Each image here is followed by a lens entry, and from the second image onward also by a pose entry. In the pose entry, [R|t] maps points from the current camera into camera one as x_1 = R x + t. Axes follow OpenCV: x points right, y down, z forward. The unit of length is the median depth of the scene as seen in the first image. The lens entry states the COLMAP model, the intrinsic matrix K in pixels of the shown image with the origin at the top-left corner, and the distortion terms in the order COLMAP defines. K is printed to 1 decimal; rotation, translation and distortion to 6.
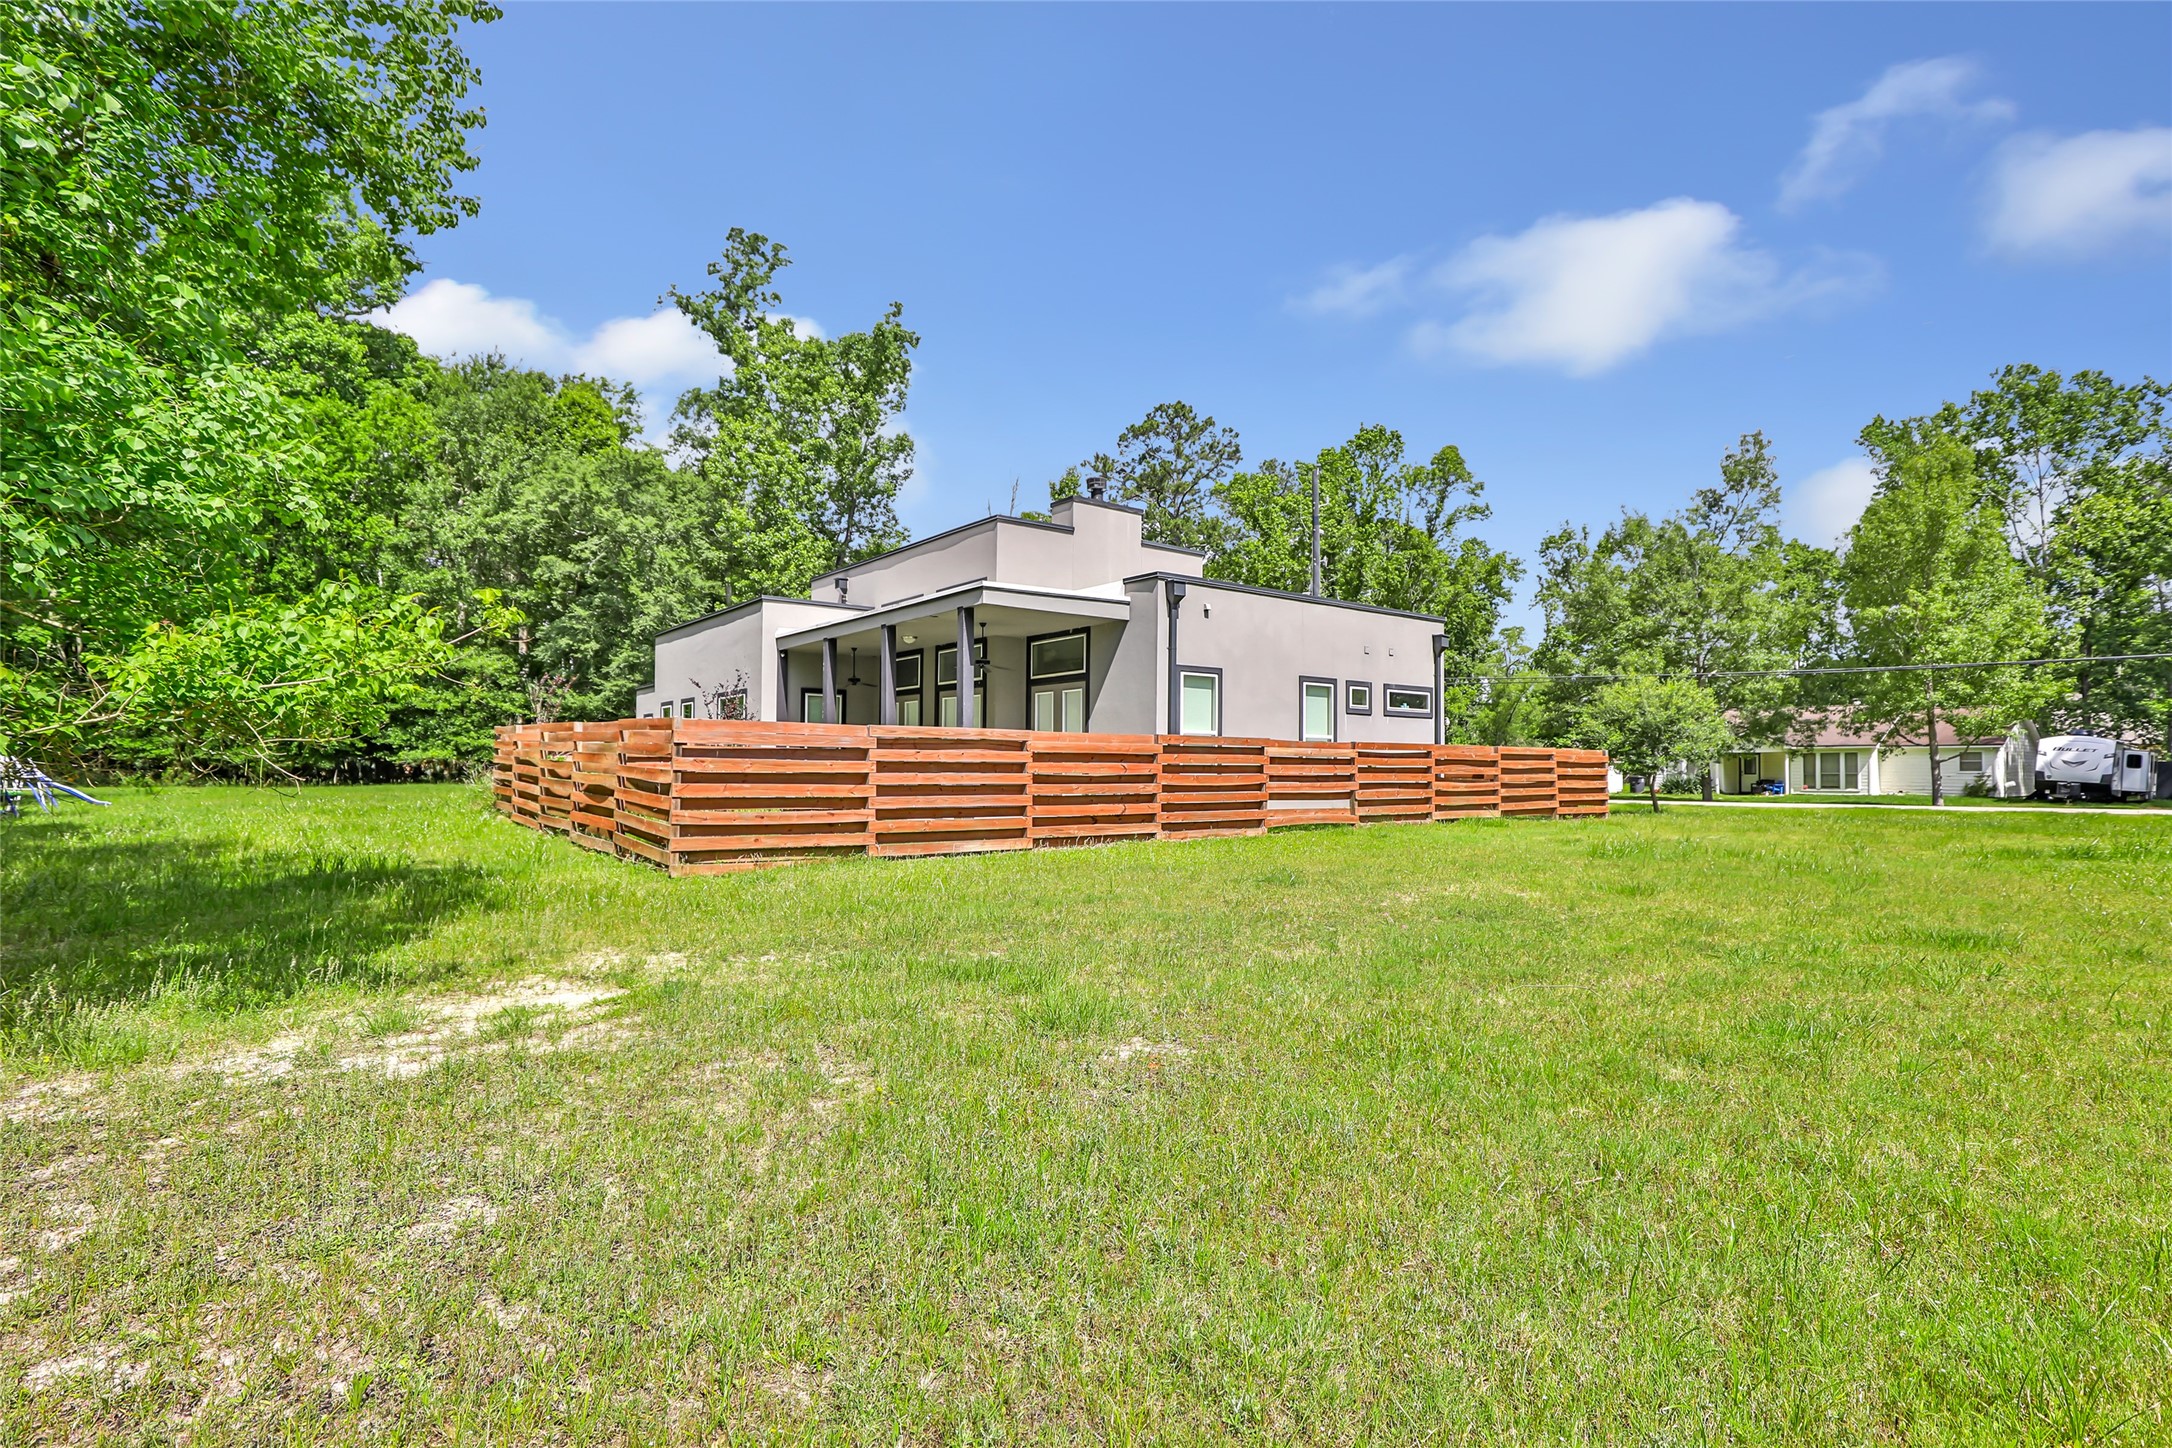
lens RADIAL K [[1044.7, 0, 1096.6], [0, 1044.7, 727.6], [0, 0, 1]] dist [-0.029097, 0.003702]
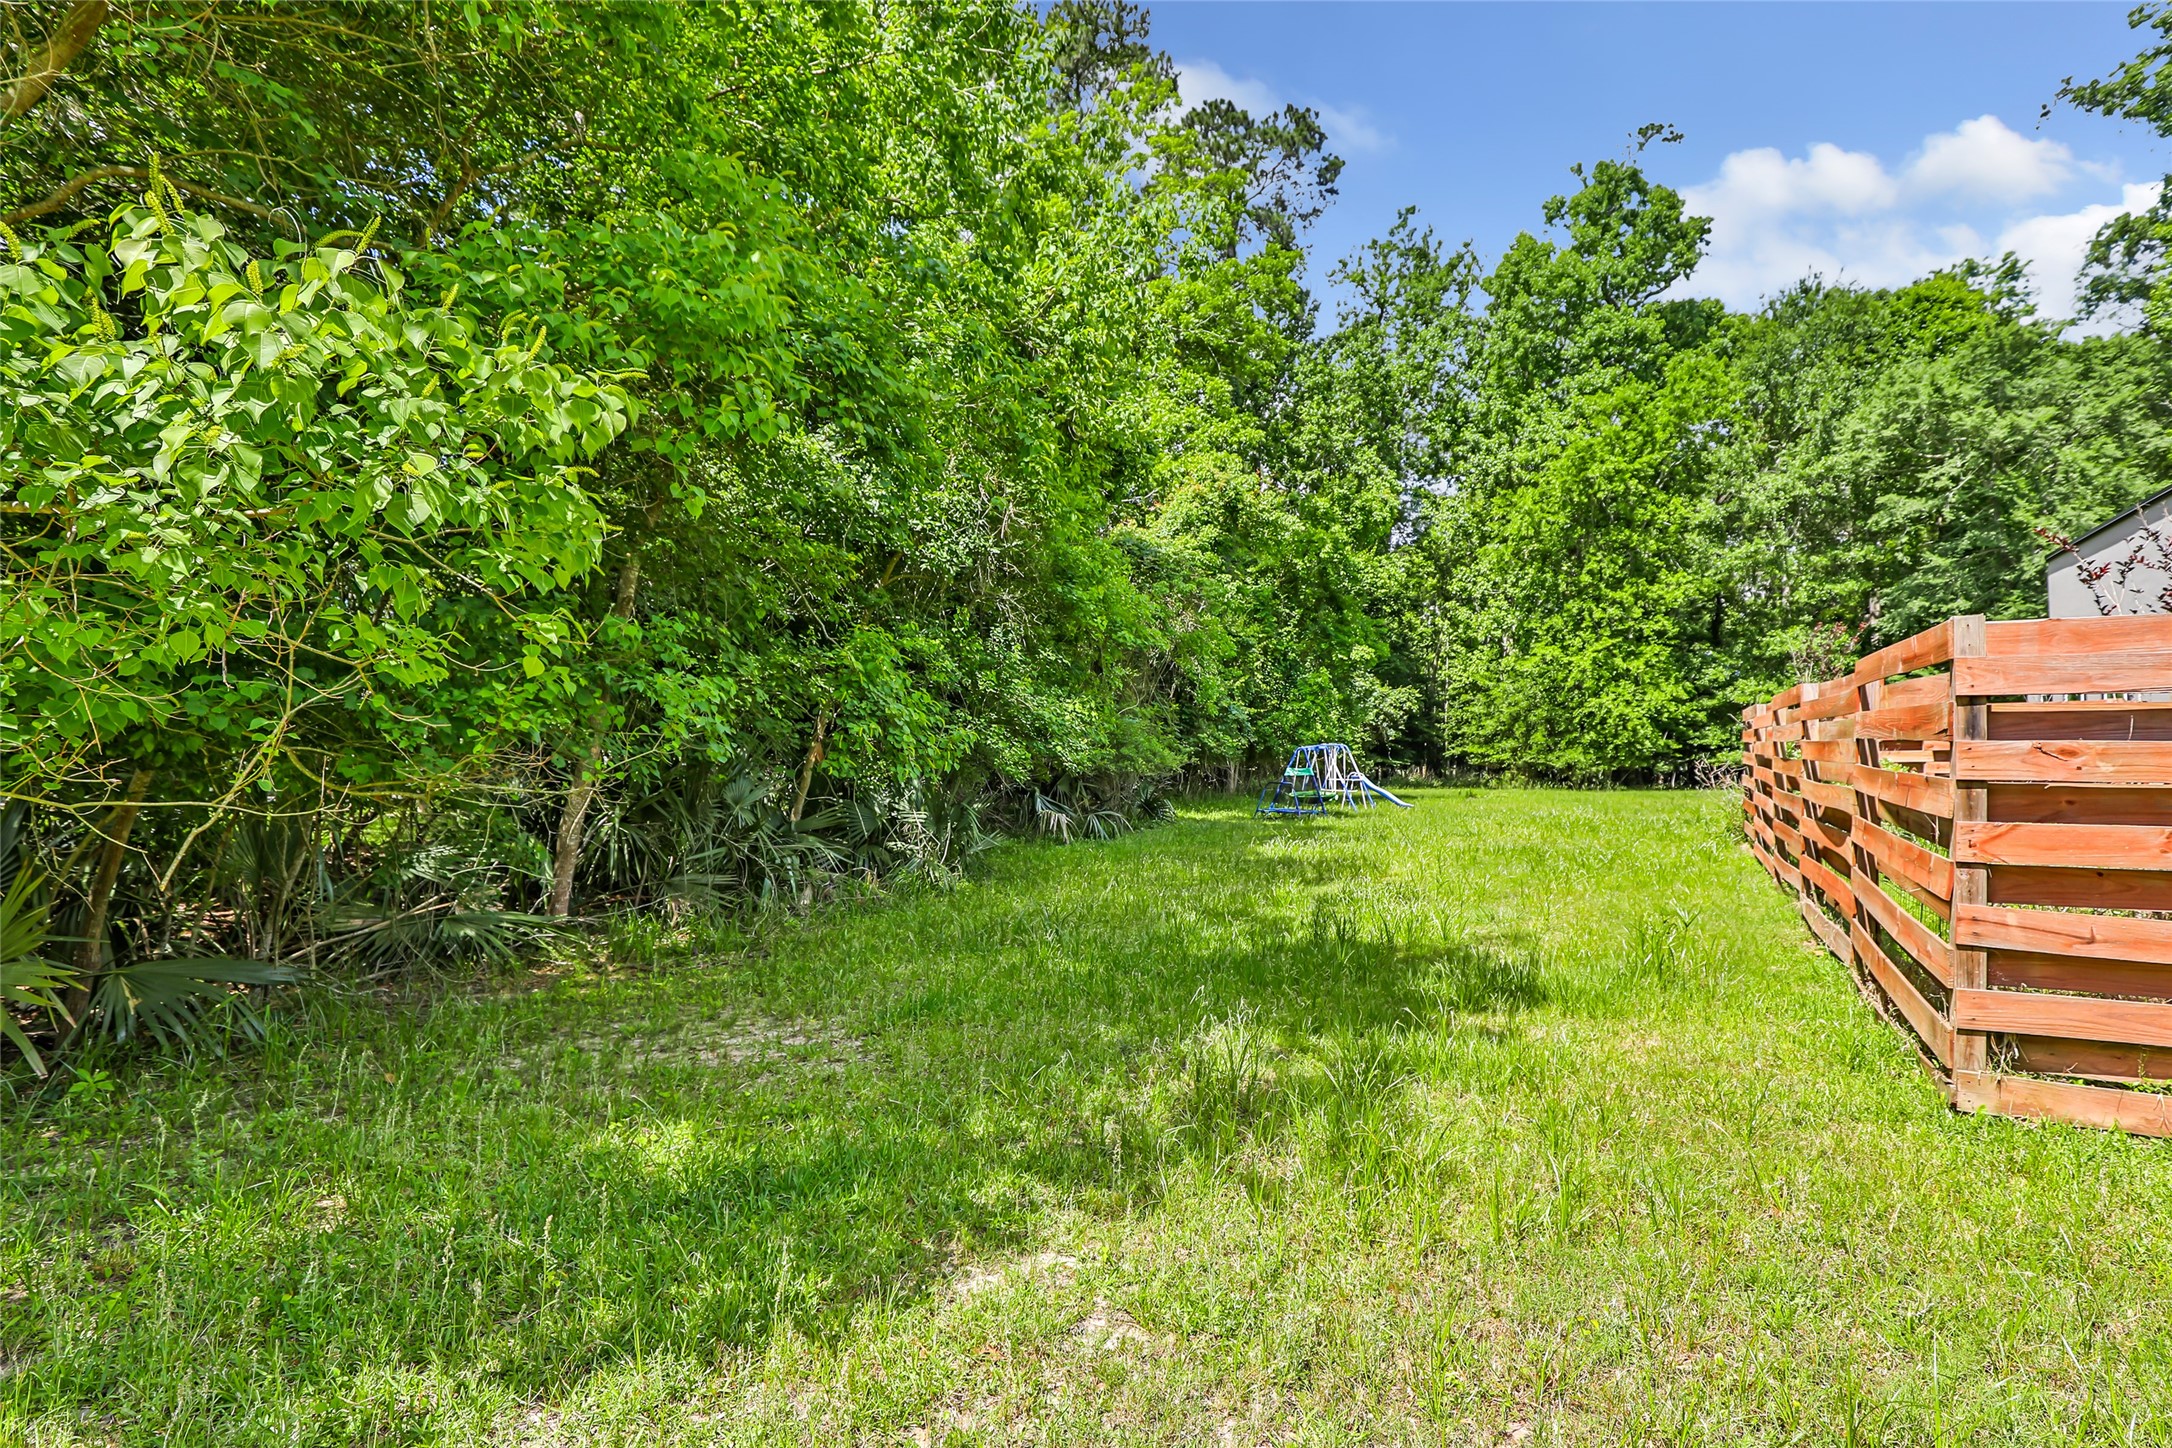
lens RADIAL K [[1044.7, 0, 1100.8], [0, 1044.7, 734.5], [0, 0, 1]] dist [-0.029097, 0.003702]
pose [[0.384228, -0.029500, -0.922767, -0.054163], [0.032661, 0.999298, -0.018347, 0.006136], [0.922660, -0.023089, 0.384922, 0.160303]]
